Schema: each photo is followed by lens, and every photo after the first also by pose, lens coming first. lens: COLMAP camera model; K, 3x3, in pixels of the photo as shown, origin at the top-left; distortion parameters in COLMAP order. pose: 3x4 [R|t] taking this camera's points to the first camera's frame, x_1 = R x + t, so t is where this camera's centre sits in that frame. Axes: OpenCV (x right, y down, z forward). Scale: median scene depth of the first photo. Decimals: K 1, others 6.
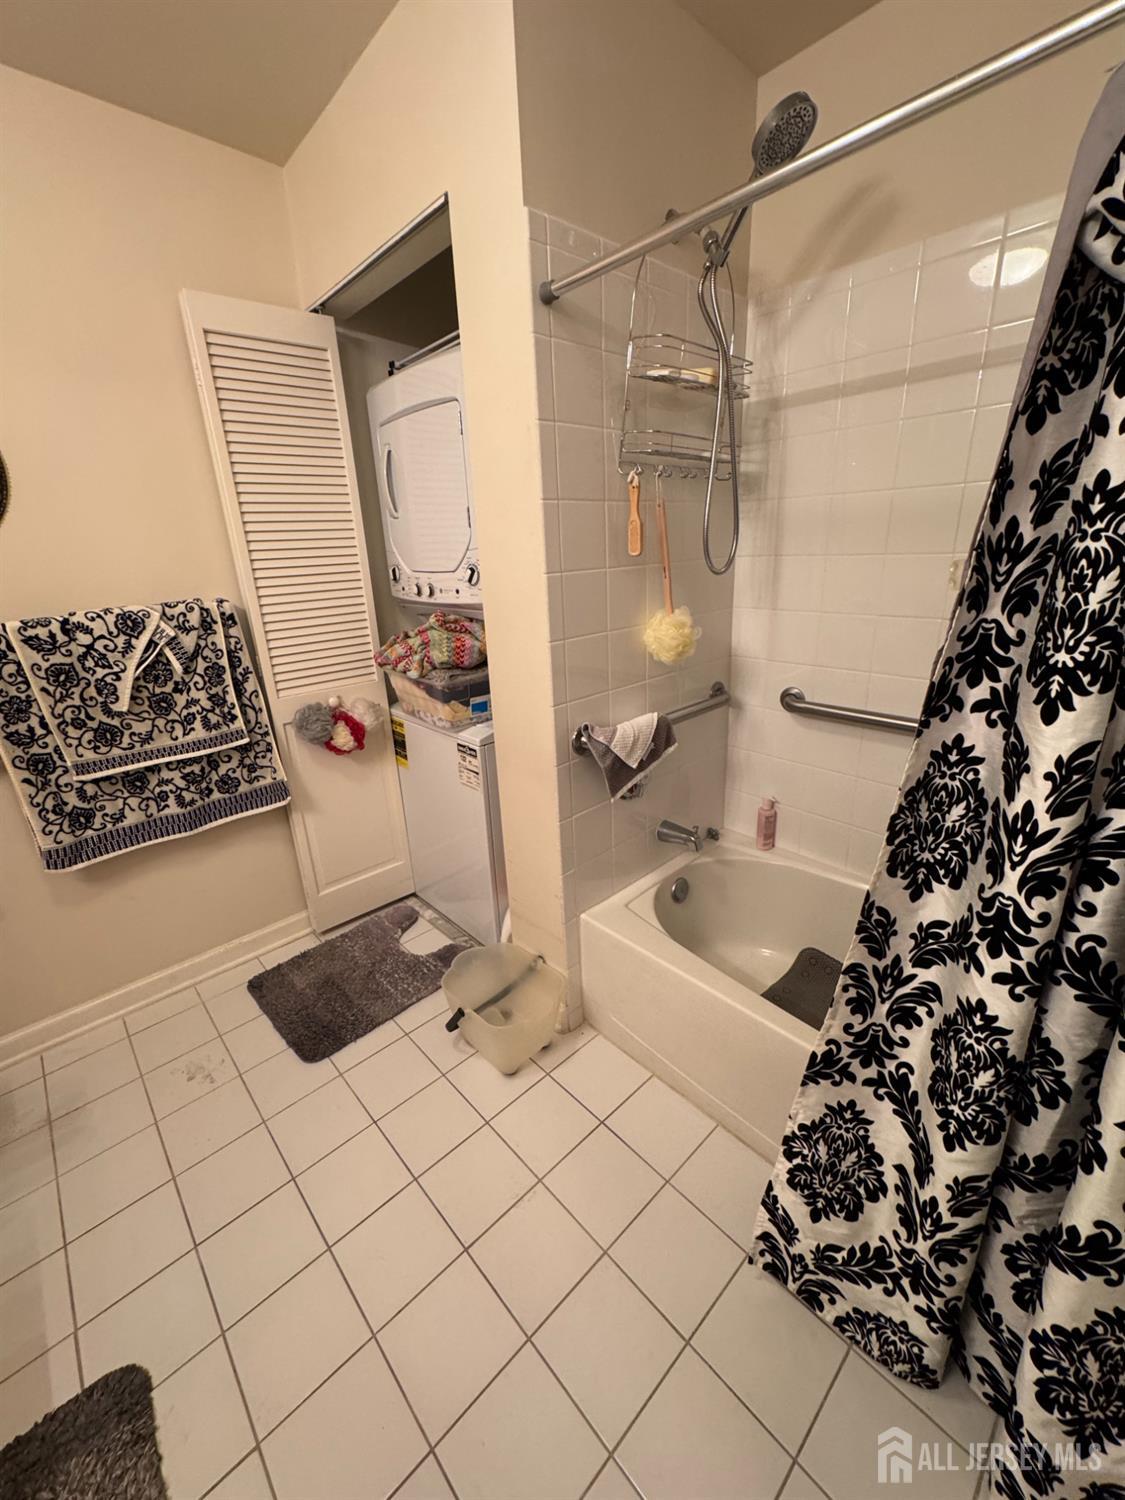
lens RADIAL K [[597.8, 0, 560.0], [0, 597.8, 748.9], [0, 0, 1]] dist [-0.002152, 0.000238]
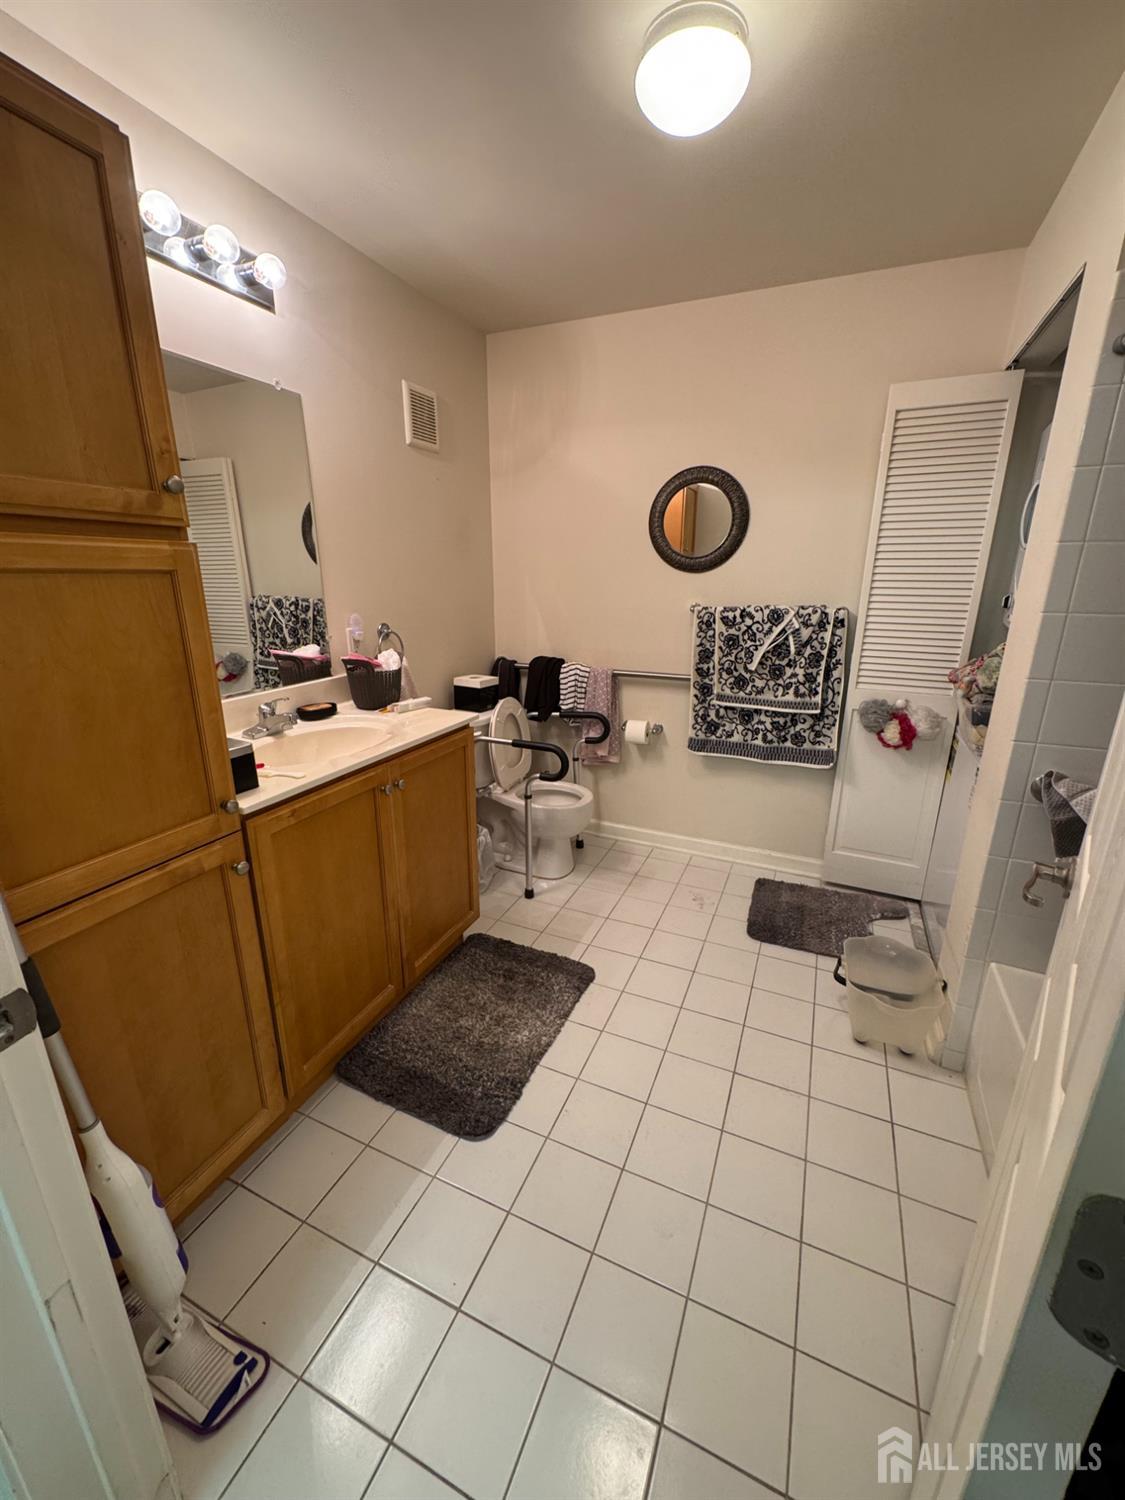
lens RADIAL K [[597.8, 0, 564.3], [0, 597.8, 751.1], [0, 0, 1]] dist [-0.002152, 0.000238]
pose [[0.393875, 0.308542, -0.865831, 0.472757], [-0.318245, 0.929492, 0.186455, -0.000429], [0.862312, 0.202107, 0.464296, -0.108369]]
